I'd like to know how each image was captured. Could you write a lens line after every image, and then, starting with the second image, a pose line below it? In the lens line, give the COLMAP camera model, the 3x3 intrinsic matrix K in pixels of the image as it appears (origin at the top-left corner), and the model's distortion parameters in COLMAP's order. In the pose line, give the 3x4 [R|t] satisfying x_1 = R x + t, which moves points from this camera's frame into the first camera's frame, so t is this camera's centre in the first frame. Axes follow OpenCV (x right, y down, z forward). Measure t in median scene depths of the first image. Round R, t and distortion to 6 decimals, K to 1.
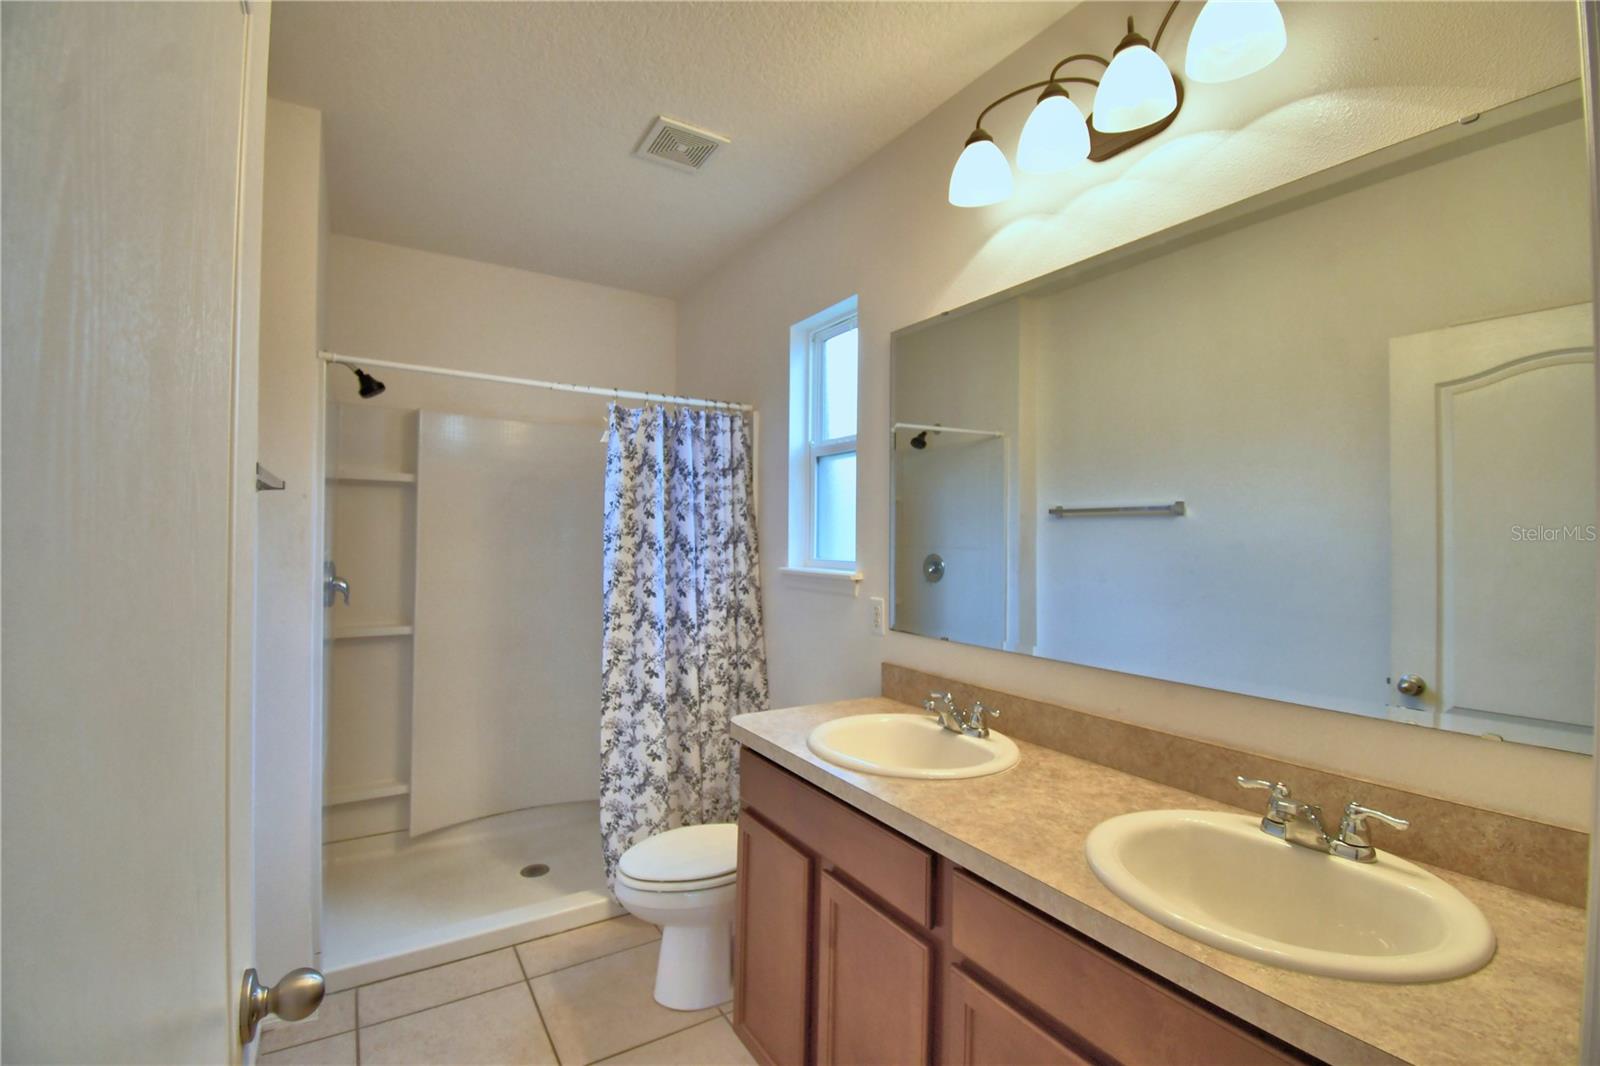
lens RADIAL K [[697.4, 0, 791.2], [0, 697.4, 532.0], [0, 0, 1]] dist [0.024021, -0.027981]
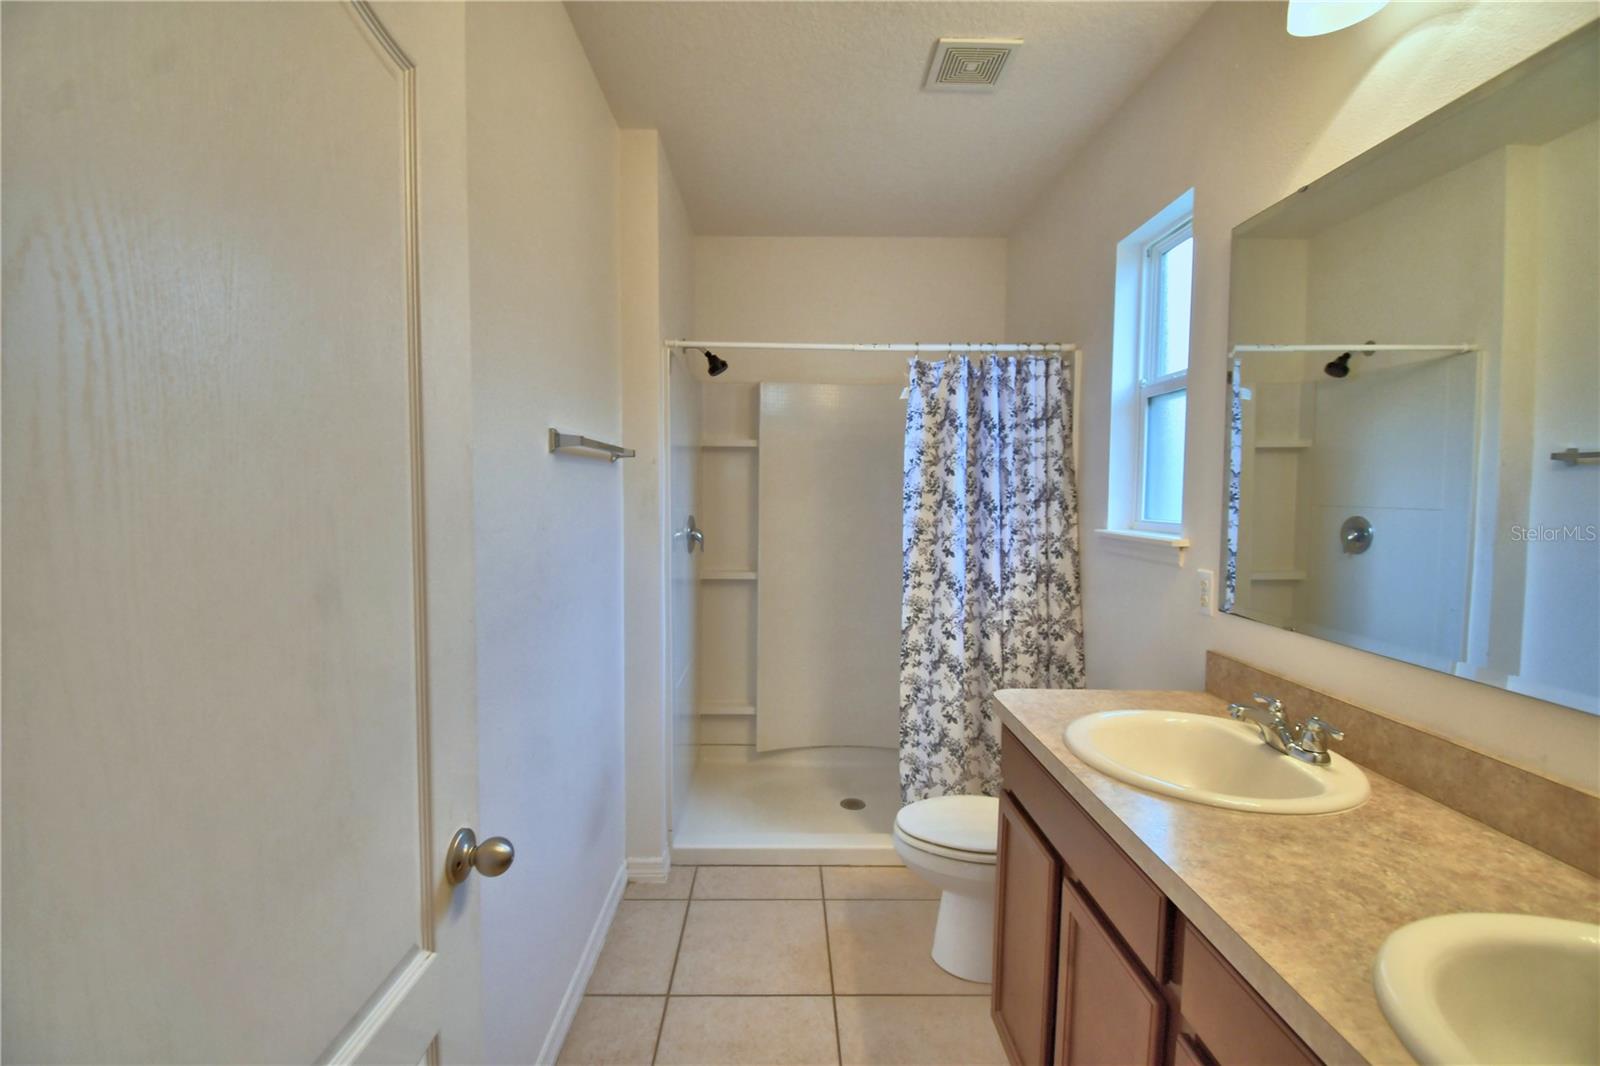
lens RADIAL K [[697.4, 0, 791.2], [0, 697.4, 532.0], [0, 0, 1]] dist [0.024021, -0.027981]
pose [[0.857930, 0.025372, -0.513139, 0.105216], [0.005864, 0.998231, 0.059163, 0.000191], [0.513733, -0.053767, 0.856264, 0.056143]]
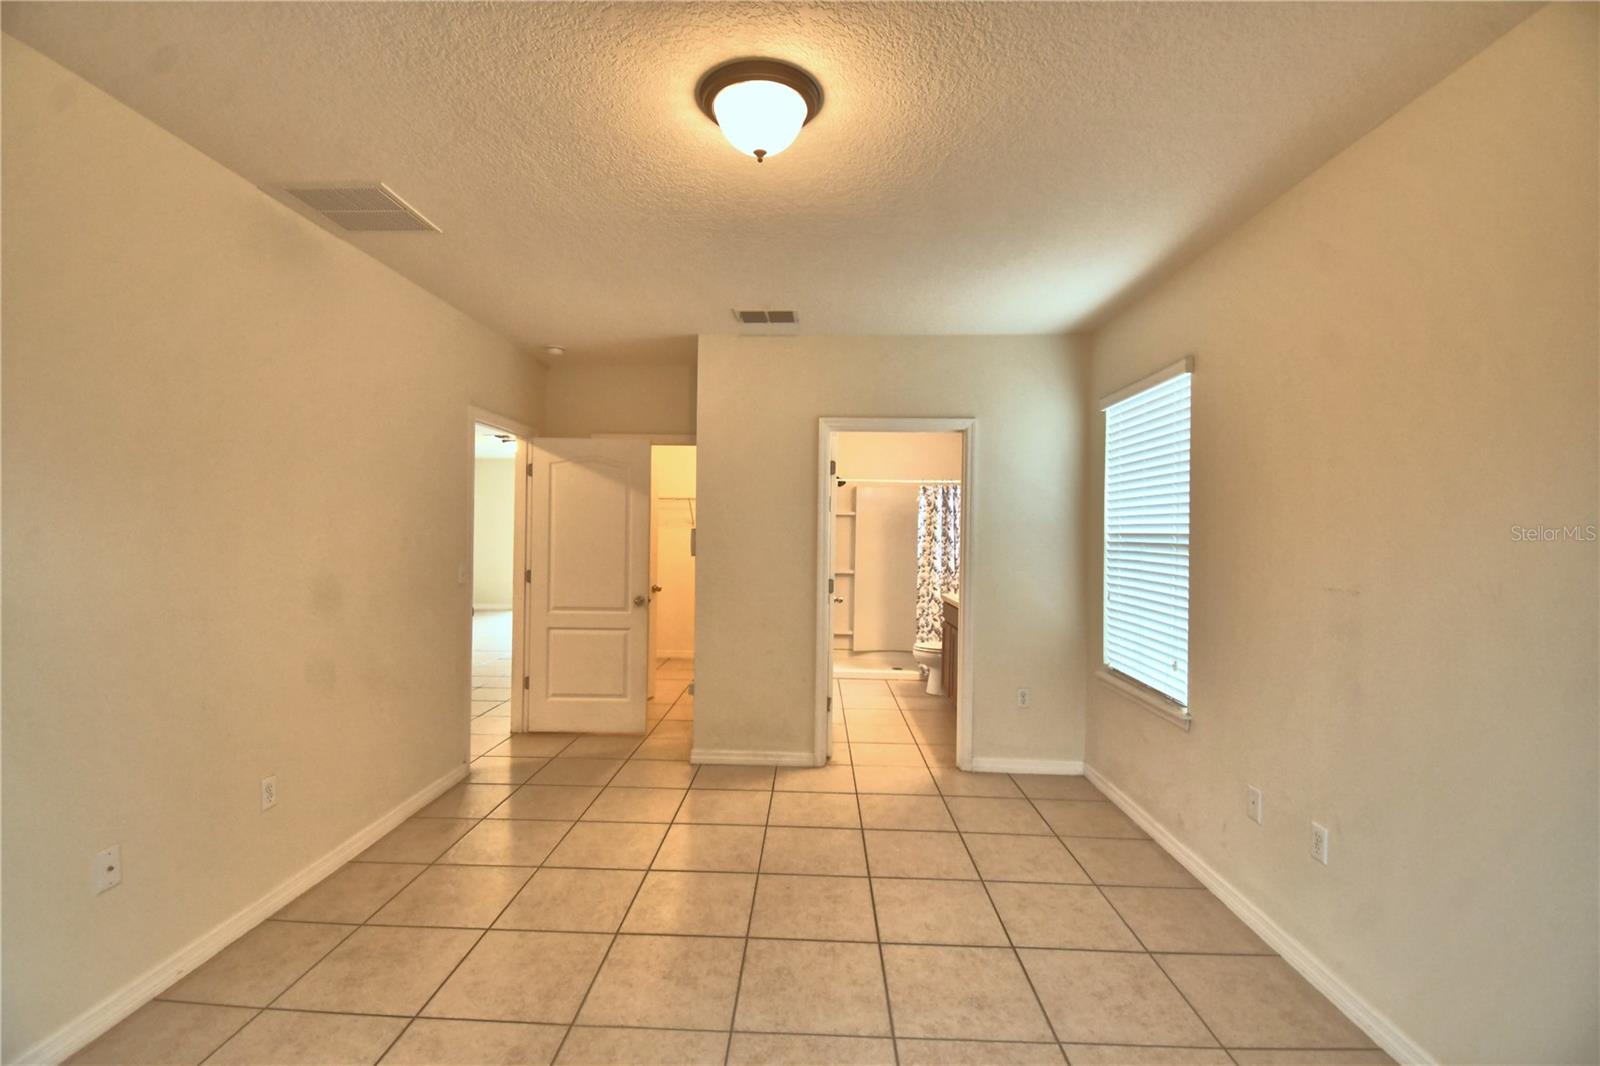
lens RADIAL K [[697.4, 0, 791.2], [0, 697.4, 532.0], [0, 0, 1]] dist [0.024021, -0.027981]
pose [[0.832944, 0.002024, -0.553354, 0.769601], [-0.002014, 0.999998, 0.000626, -0.010695], [0.553354, 0.000593, 0.832946, -1.419389]]
